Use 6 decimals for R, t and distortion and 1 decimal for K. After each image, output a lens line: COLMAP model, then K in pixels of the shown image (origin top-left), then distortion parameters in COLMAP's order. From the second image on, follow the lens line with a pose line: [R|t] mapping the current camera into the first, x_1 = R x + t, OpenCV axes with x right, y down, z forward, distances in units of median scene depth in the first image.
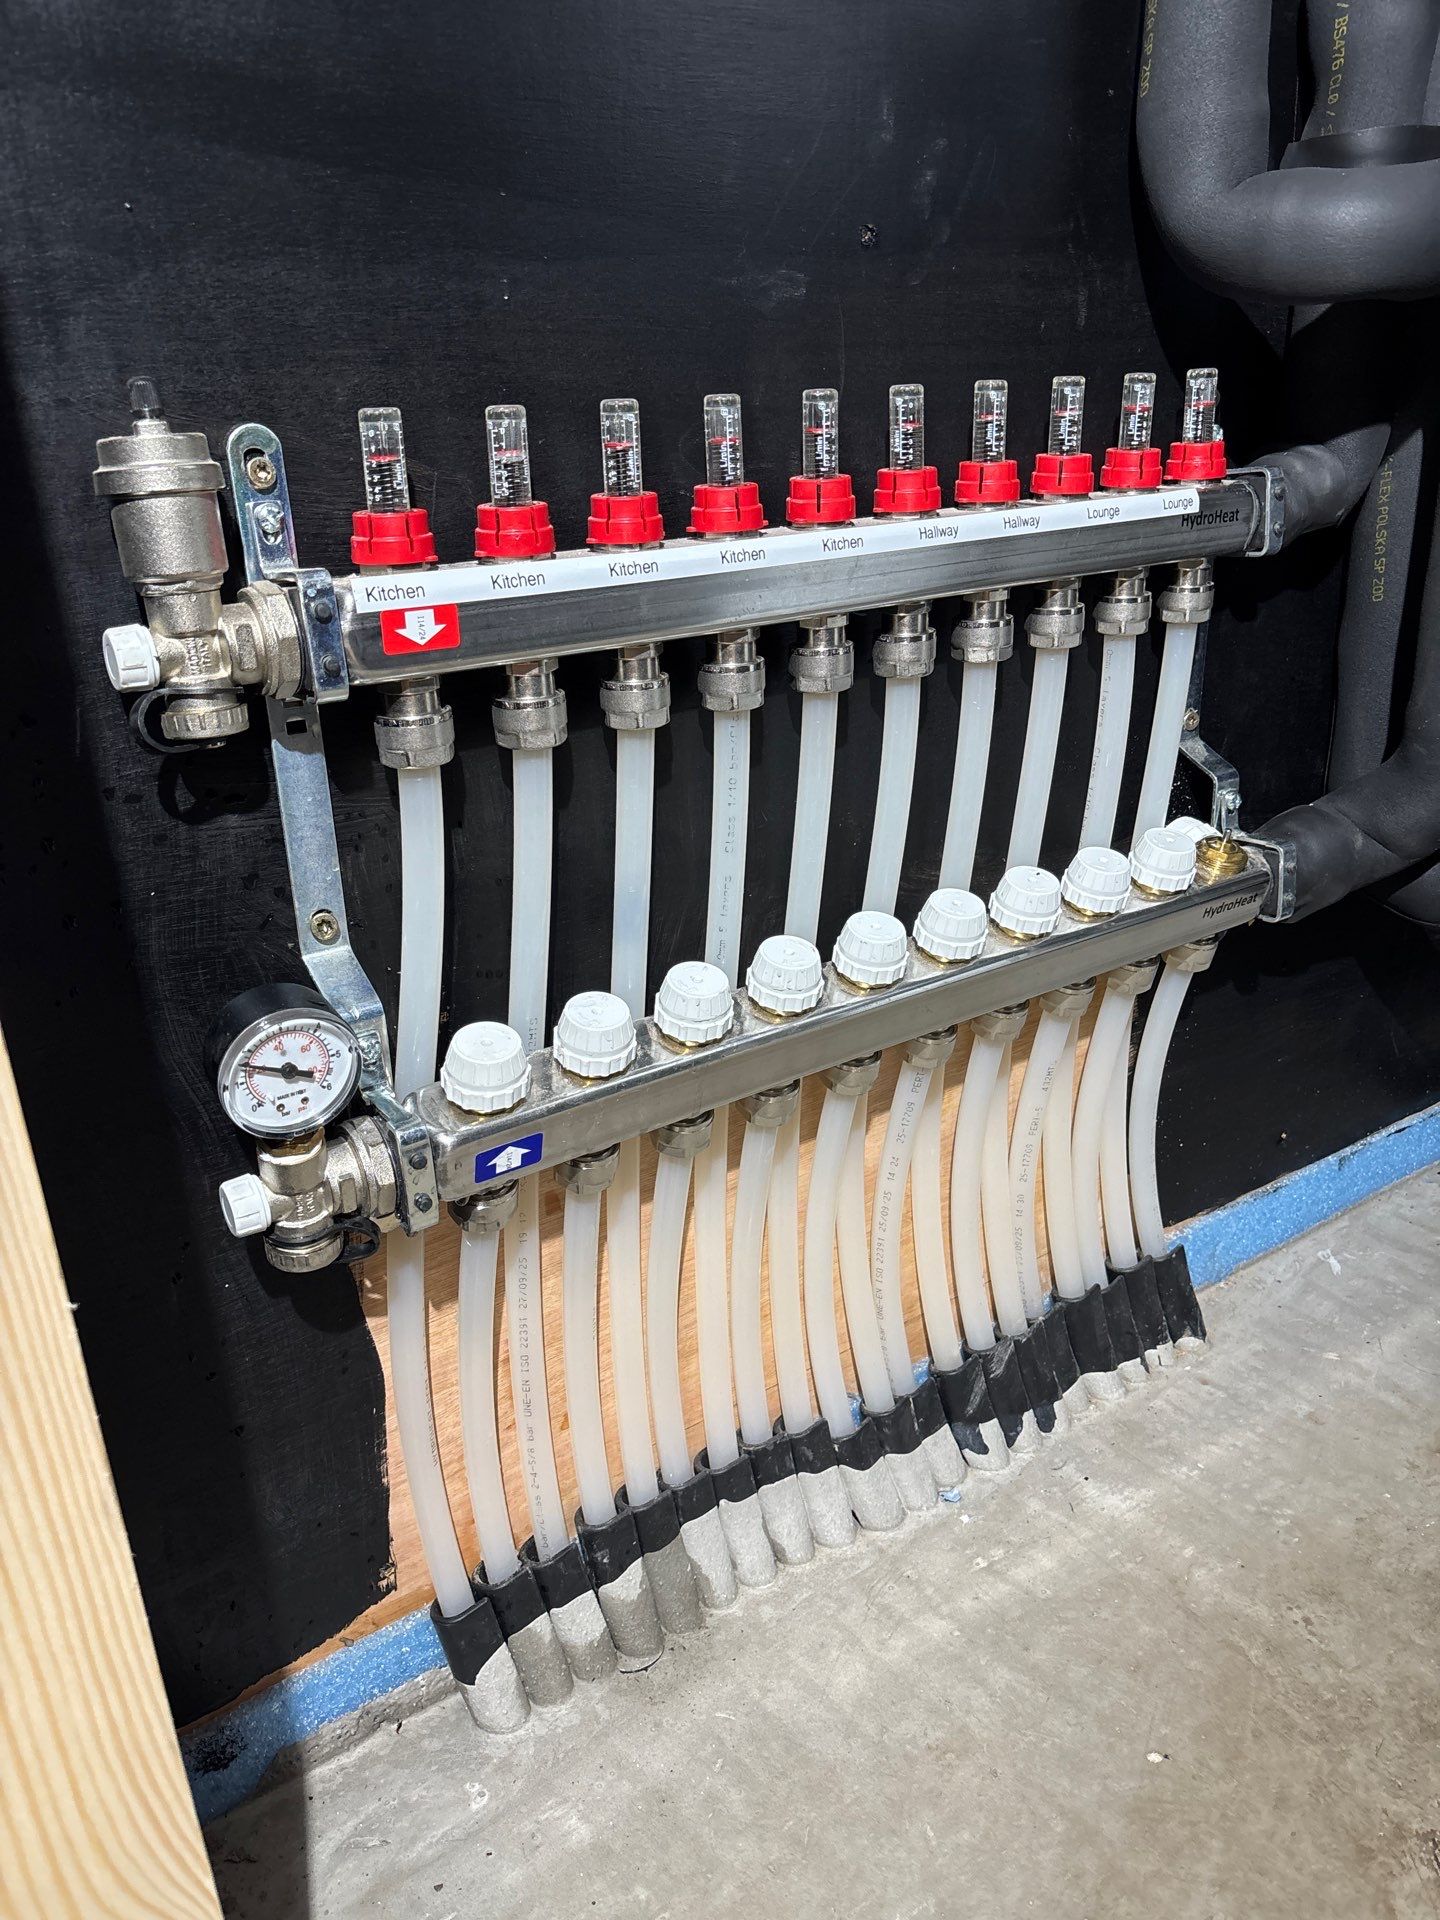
lens RADIAL K [[1457.3, 0, 703.6], [0, 1457.3, 967.7], [0, 0, 1]] dist [0.033657, -0.048125]
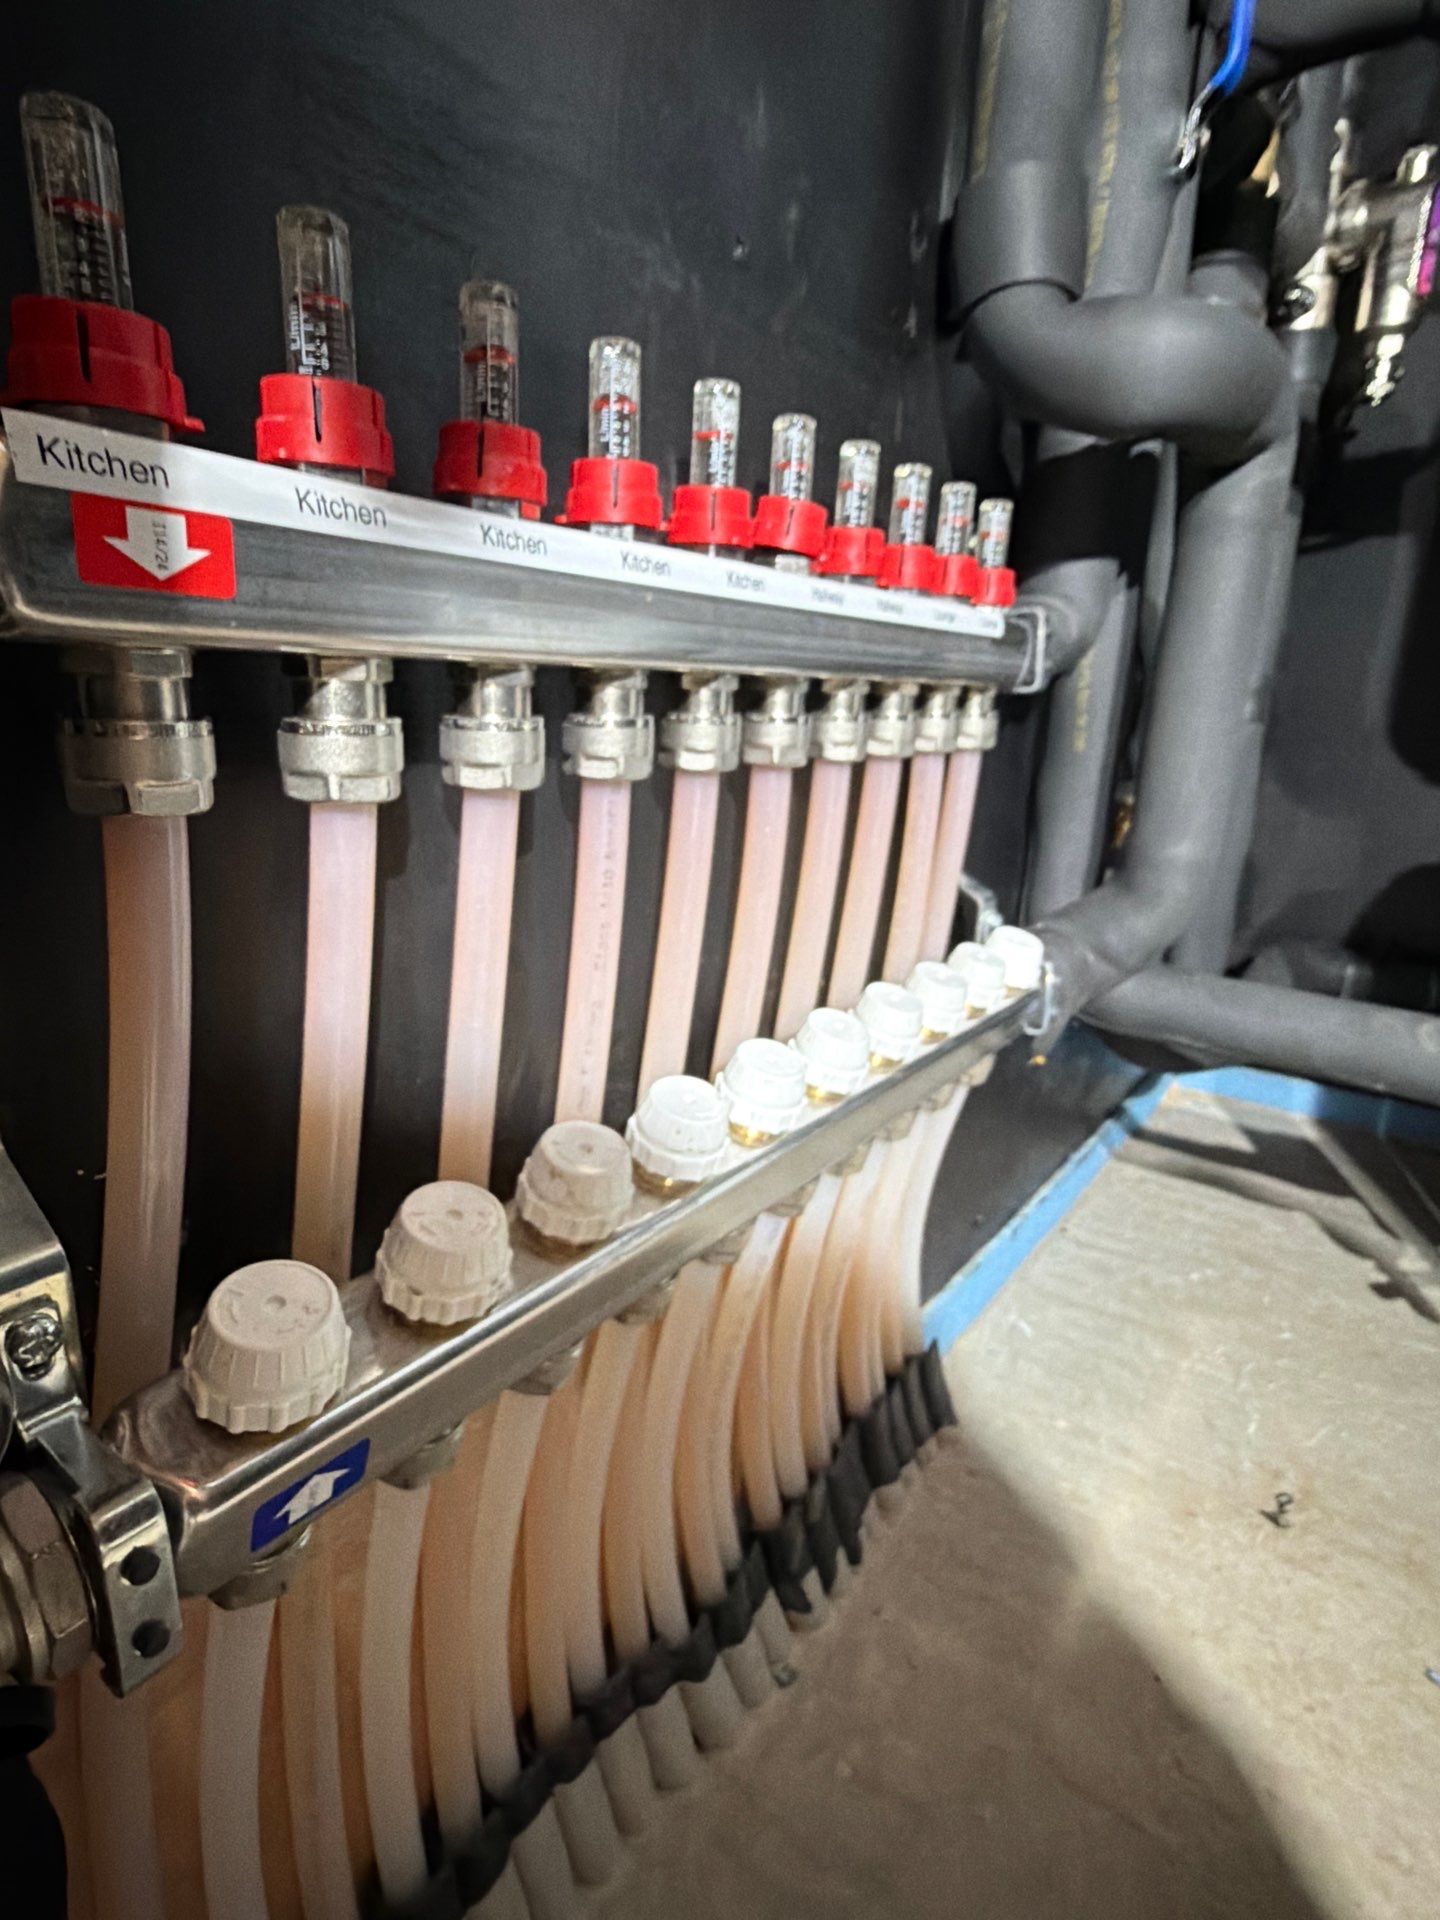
lens RADIAL K [[1008.7, 0, 708.5], [0, 1008.7, 962.0], [0, 0, 1]] dist [-0.009031, 0.004462]
pose [[0.942501, -0.007617, 0.334118, -0.082894], [0.040957, 0.994837, -0.092854, -0.025397], [-0.331685, 0.101199, 0.937946, 0.391555]]
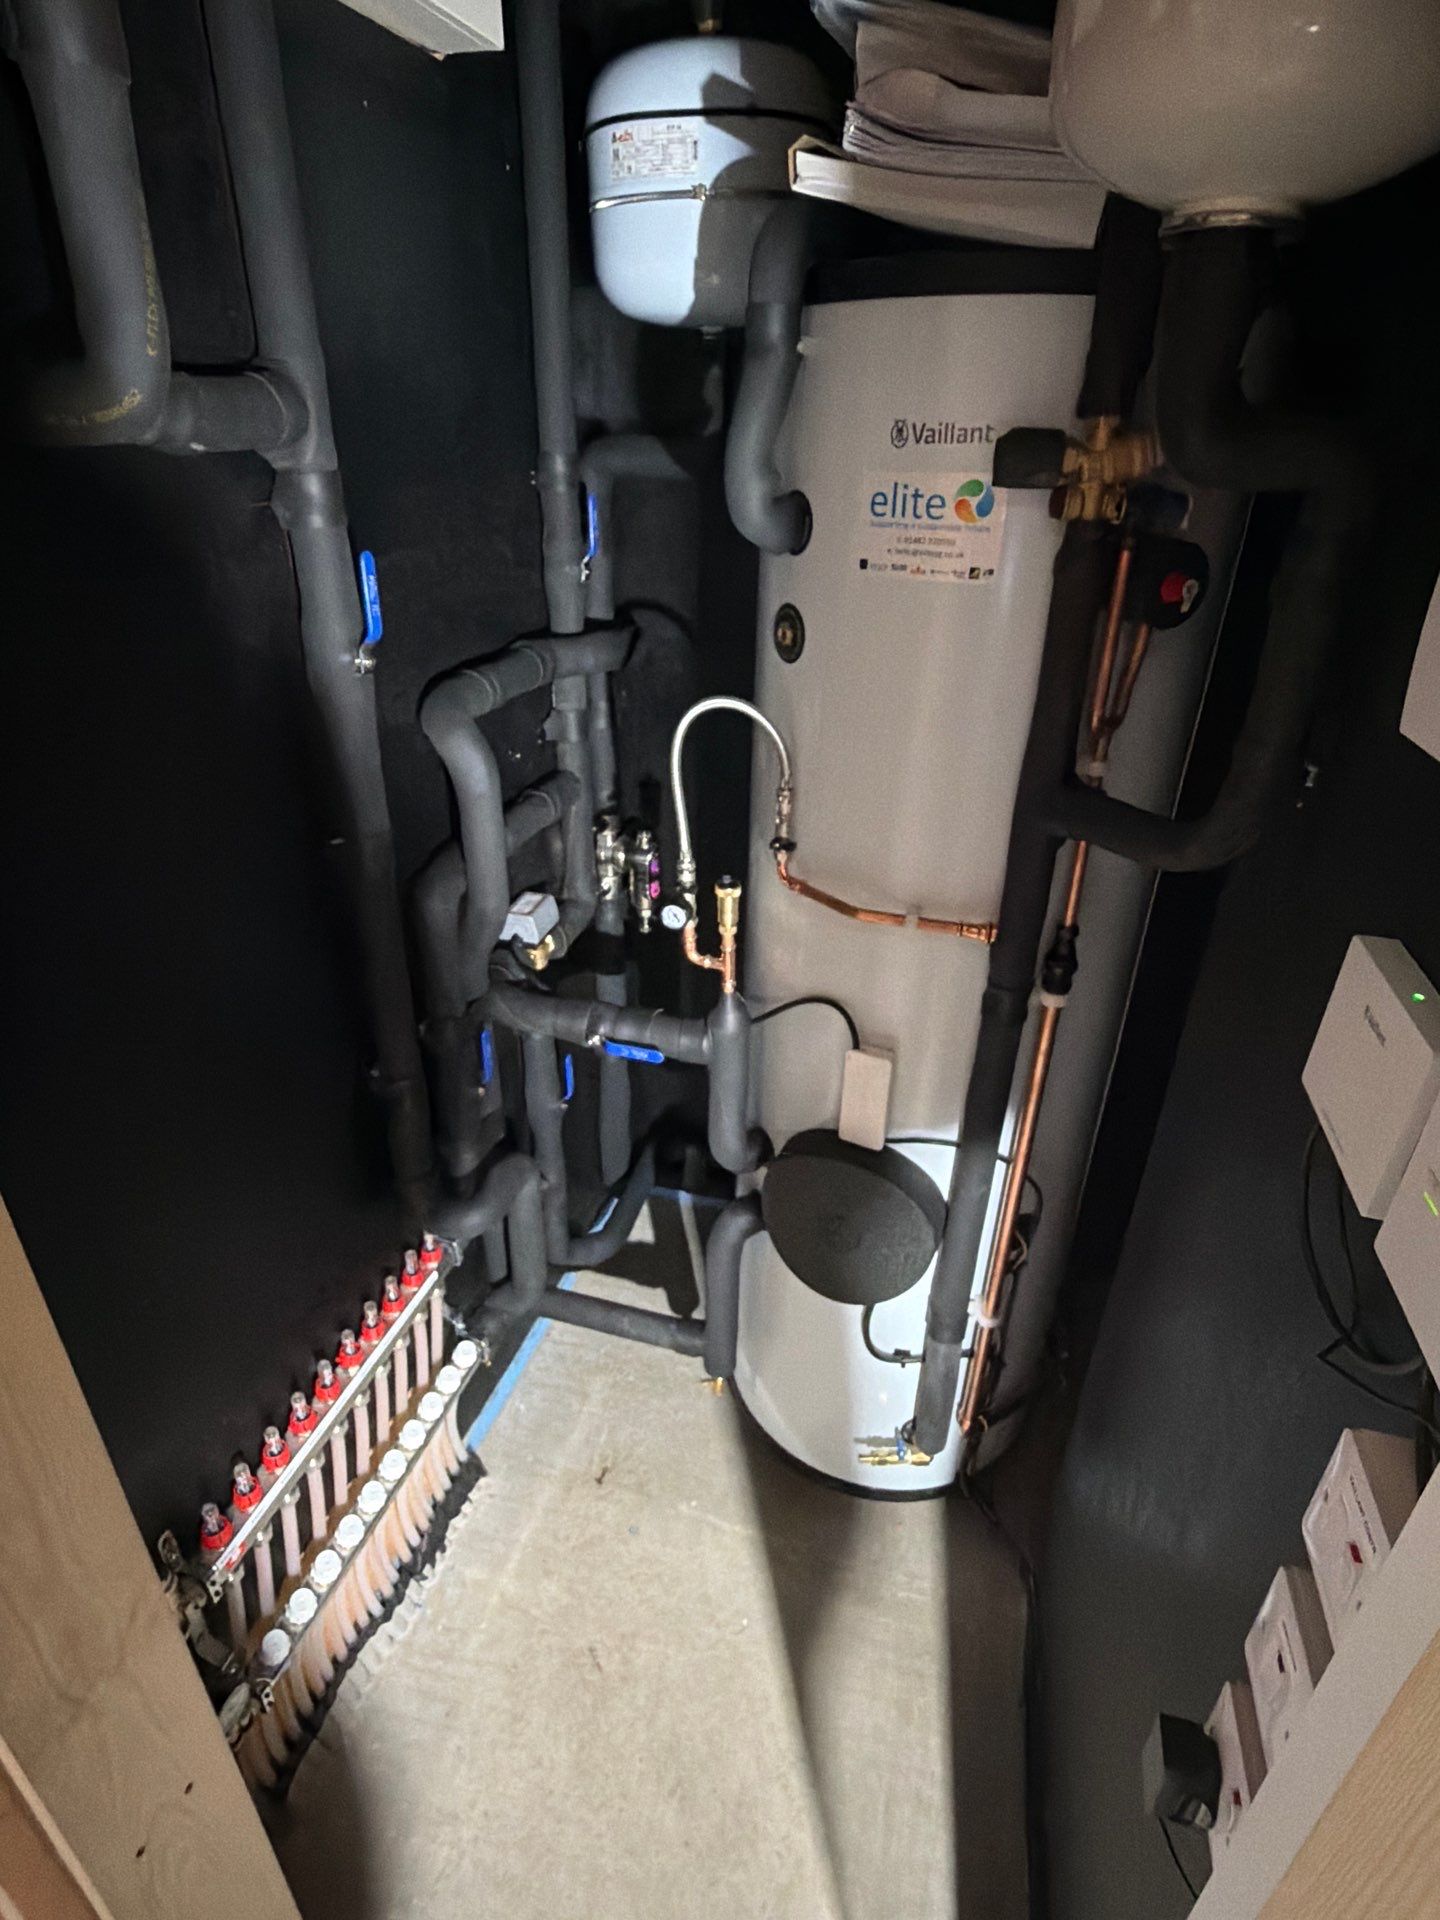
lens RADIAL K [[1008.7, 0, 712.0], [0, 1008.7, 959.0], [0, 0, 1]] dist [-0.009031, 0.004462]
pose [[0.772923, -0.228842, 0.591794, -0.247665], [0.165481, 0.973120, 0.160168, -1.035232], [-0.612540, -0.025867, 0.790016, -0.793911]]
